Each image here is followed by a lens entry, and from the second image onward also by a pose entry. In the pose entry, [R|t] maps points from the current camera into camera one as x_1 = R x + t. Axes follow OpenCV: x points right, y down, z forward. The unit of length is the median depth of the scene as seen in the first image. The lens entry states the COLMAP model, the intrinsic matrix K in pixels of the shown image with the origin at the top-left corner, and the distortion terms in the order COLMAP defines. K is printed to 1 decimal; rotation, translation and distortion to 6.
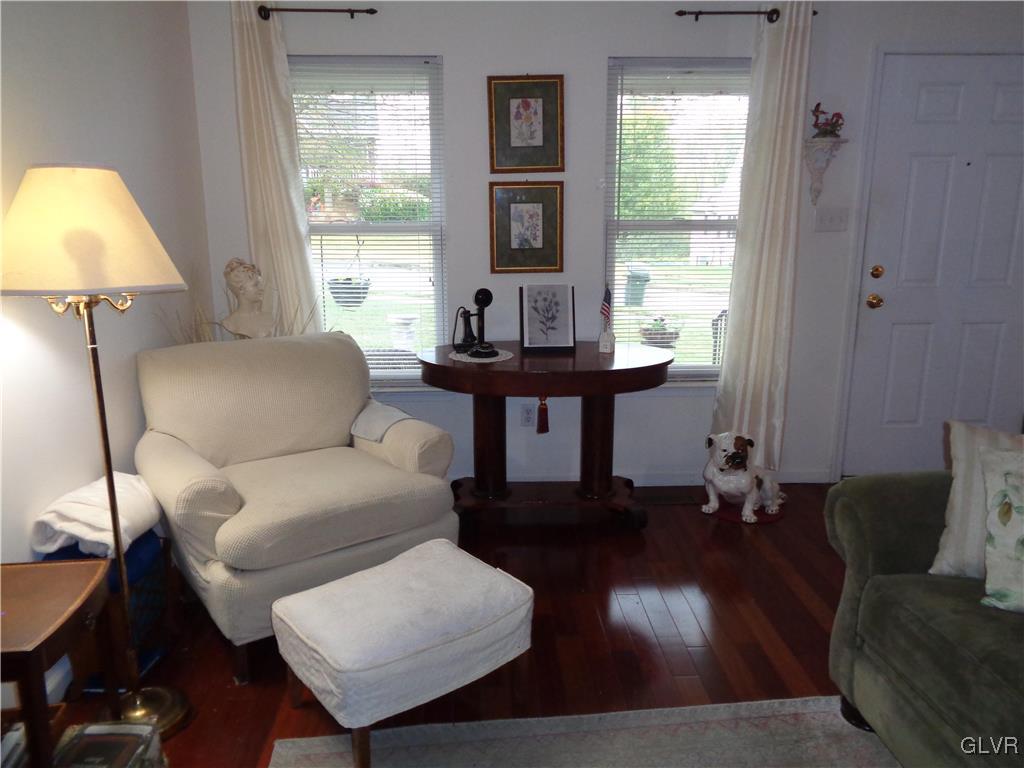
lens RADIAL K [[770.6, 0, 512.0], [0, 770.6, 384.0], [0, 0, 1]] dist [-0.004593, 0.004920]
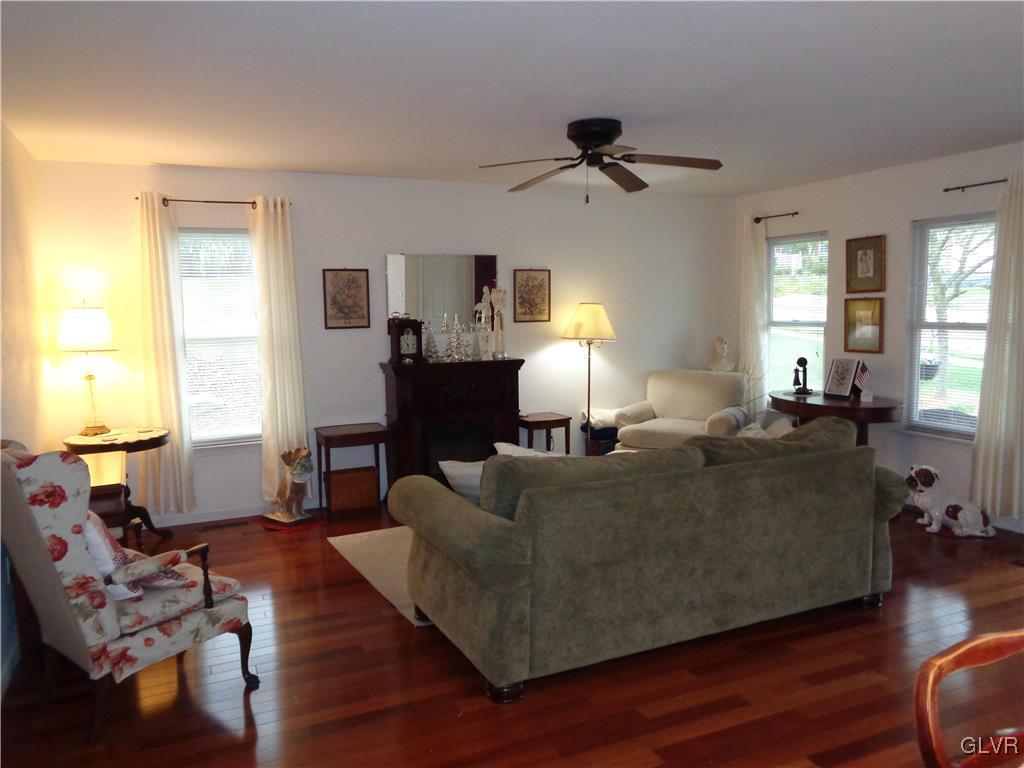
lens RADIAL K [[770.6, 0, 512.0], [0, 770.6, 384.0], [0, 0, 1]] dist [-0.004593, 0.004920]
pose [[0.371067, 0.093439, -0.923893, 1.307901], [-0.198262, 0.979955, 0.019480, 0.037040], [0.907194, 0.175945, 0.382154, -0.292824]]
